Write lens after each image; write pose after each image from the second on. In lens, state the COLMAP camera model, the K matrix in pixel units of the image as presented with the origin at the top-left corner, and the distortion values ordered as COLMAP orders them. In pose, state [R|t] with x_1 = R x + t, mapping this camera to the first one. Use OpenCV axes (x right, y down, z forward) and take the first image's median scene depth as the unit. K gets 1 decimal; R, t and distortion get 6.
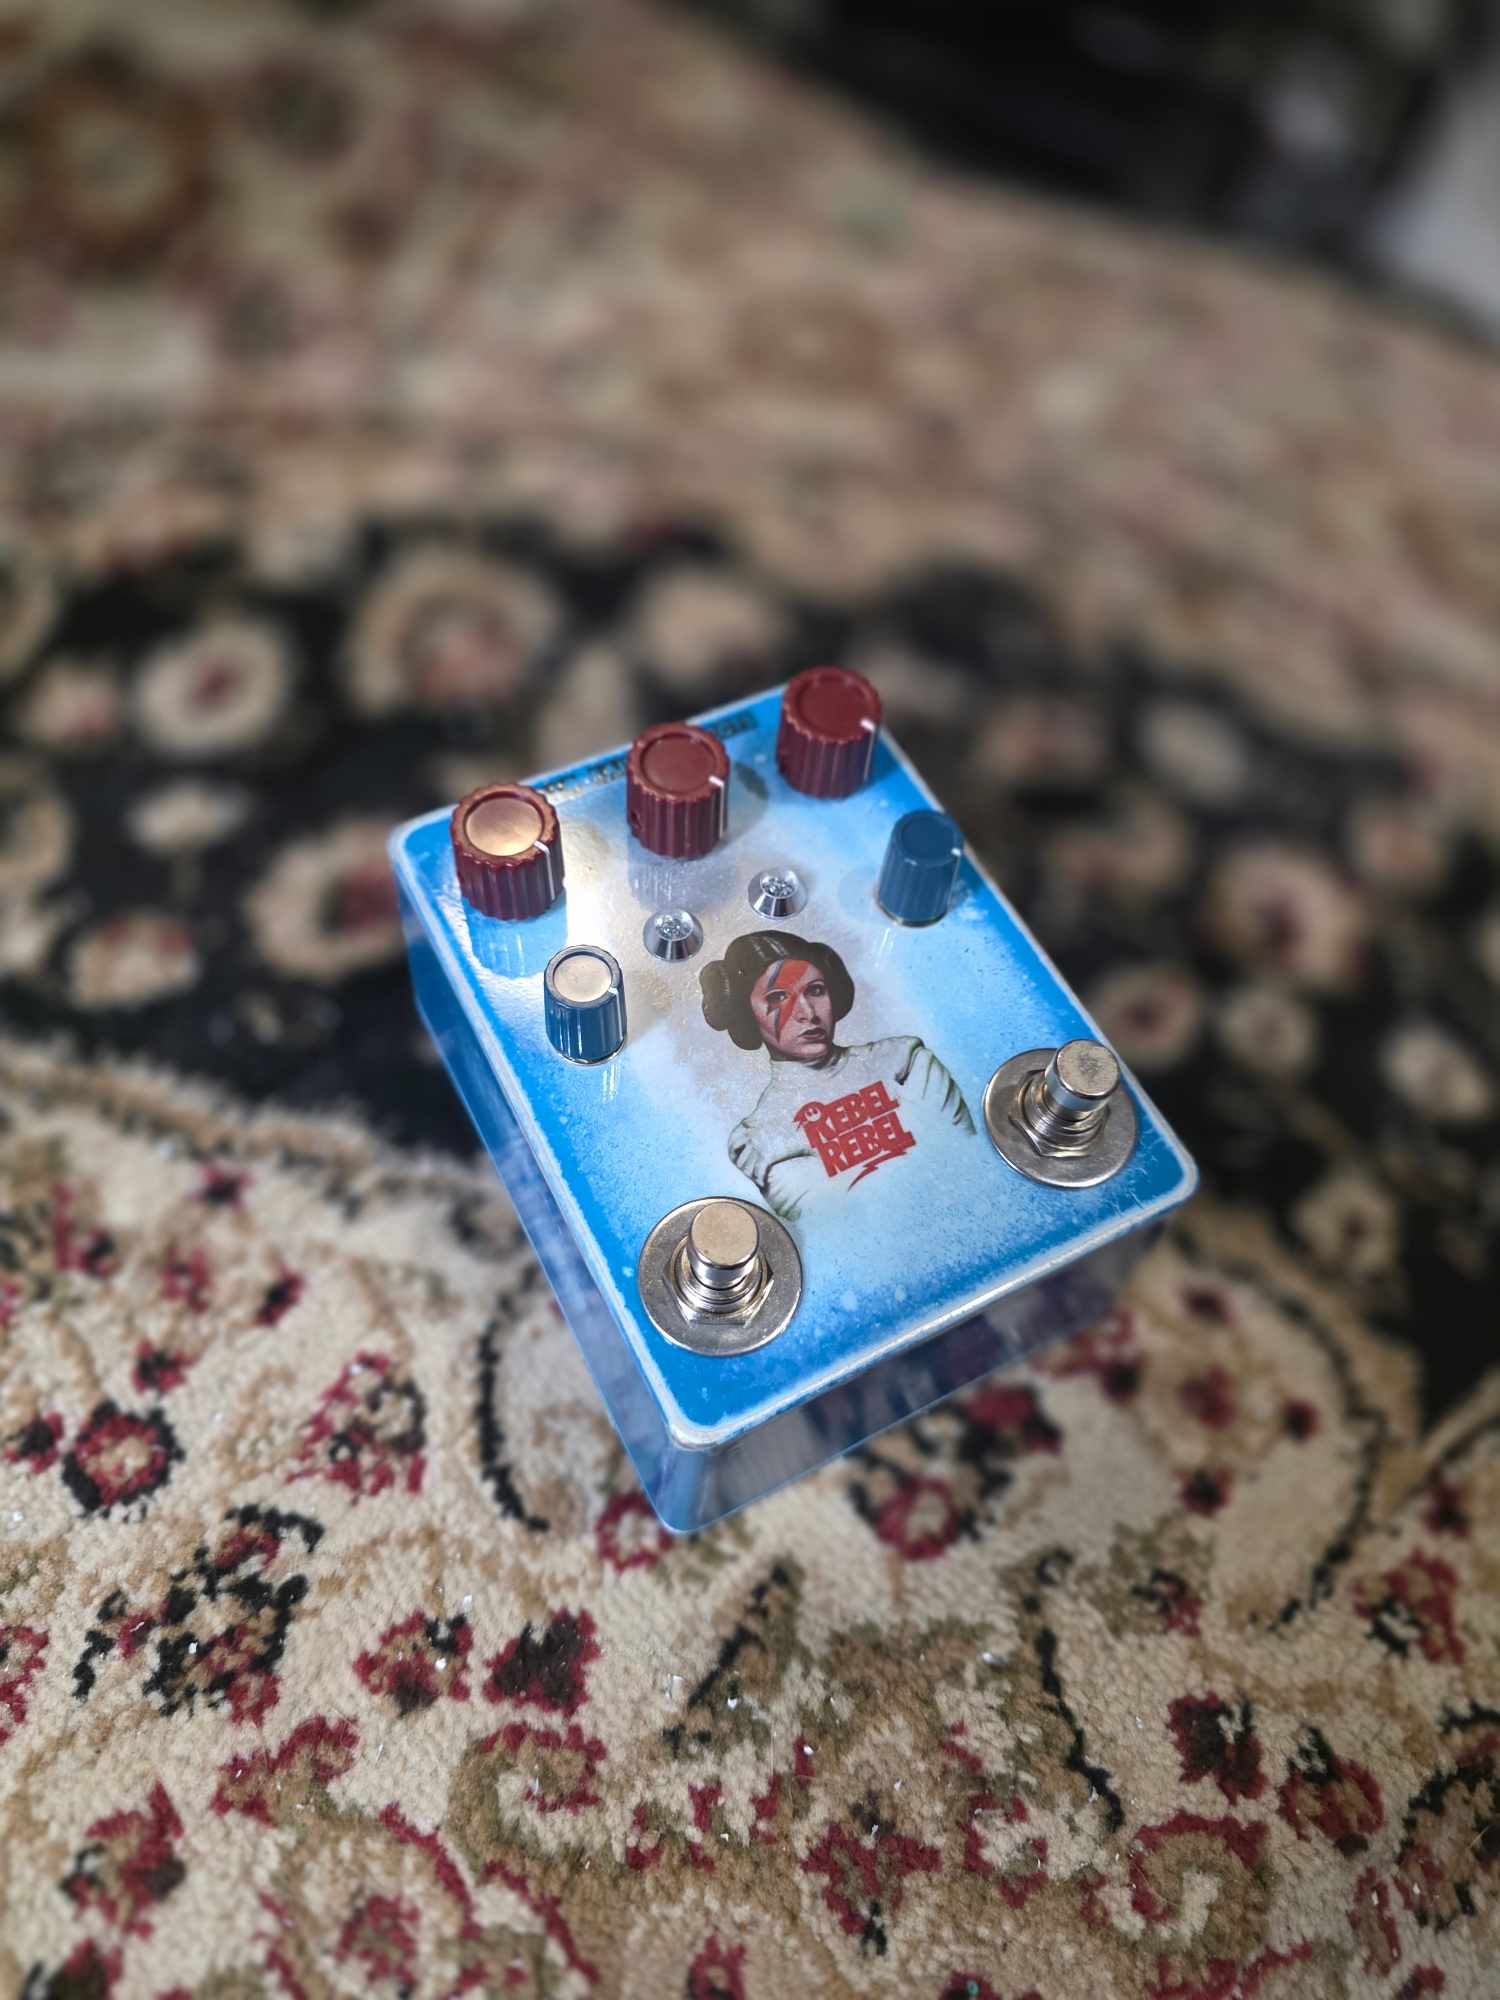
lens RADIAL K [[1416.4, 0, 741.5], [0, 1416.4, 997.7], [0, 0, 1]] dist [-0.019092, -0.000305]
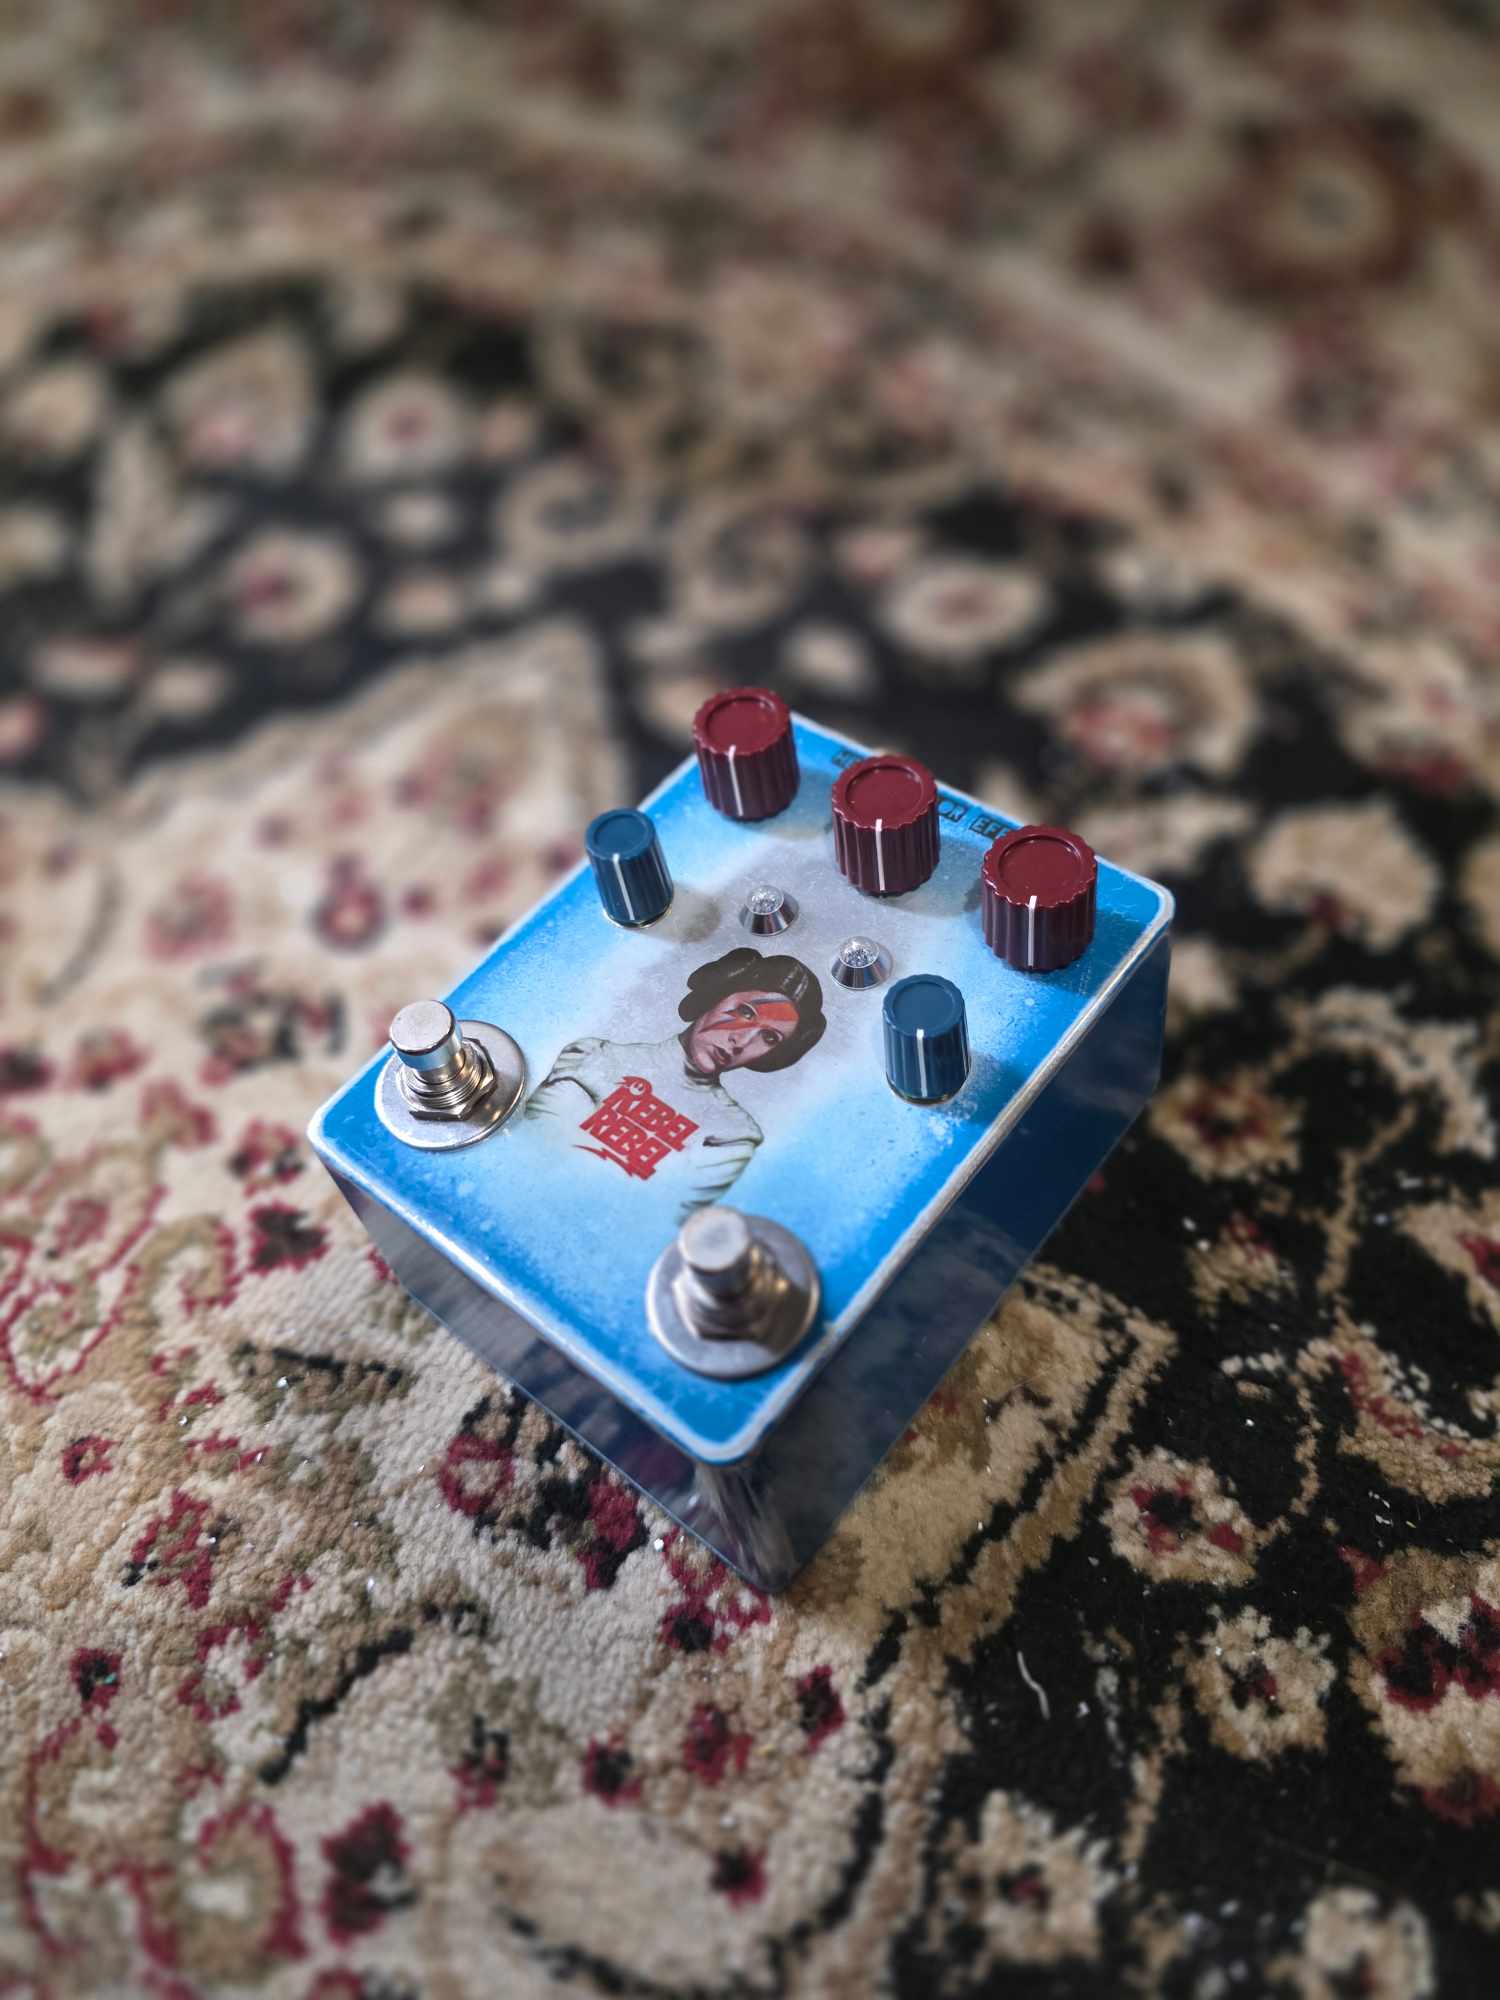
lens RADIAL K [[1424.5, 0, 762.7], [0, 1424.5, 1004.2], [0, 0, 1]] dist [-0.010865, -0.006384]
pose [[0.378212, 0.679336, -0.628854, 0.631310], [-0.717034, 0.644640, 0.265143, -0.267556], [0.585506, 0.350630, 0.730918, 0.273436]]
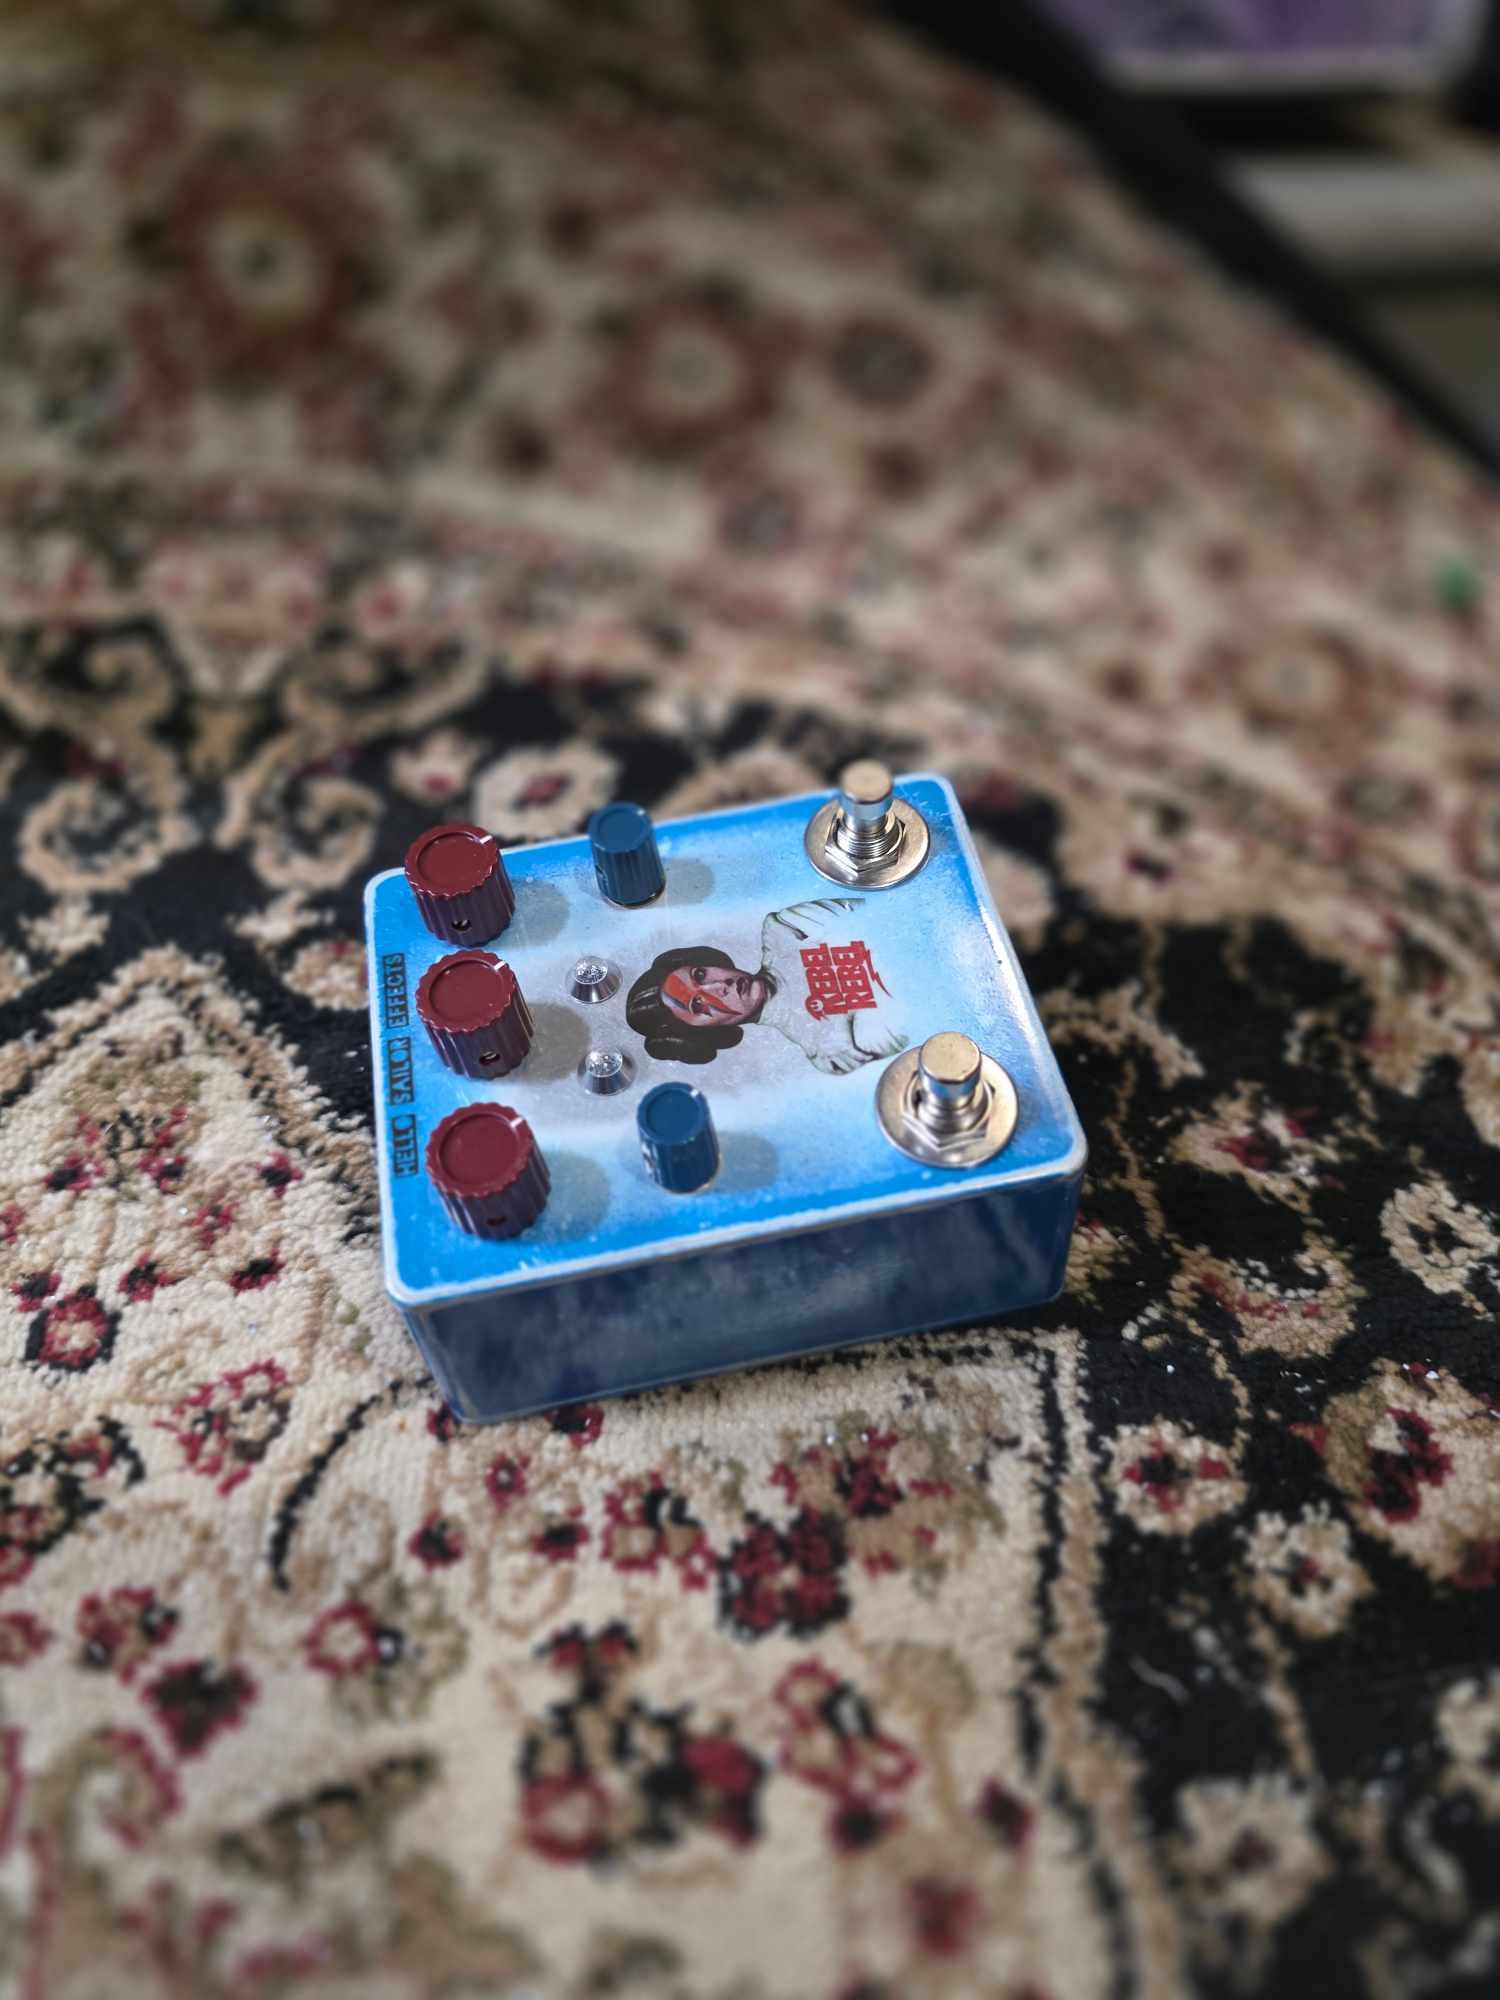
lens RADIAL K [[1386.9, 0, 752.6], [0, 1386.9, 1002.1], [0, 0, 1]] dist [-0.010658, -0.004020]
pose [[0.813735, 0.380321, -0.439536, 0.433603], [-0.439058, 0.897735, -0.036059, -0.133006], [0.380872, 0.222324, 0.897501, 0.122315]]
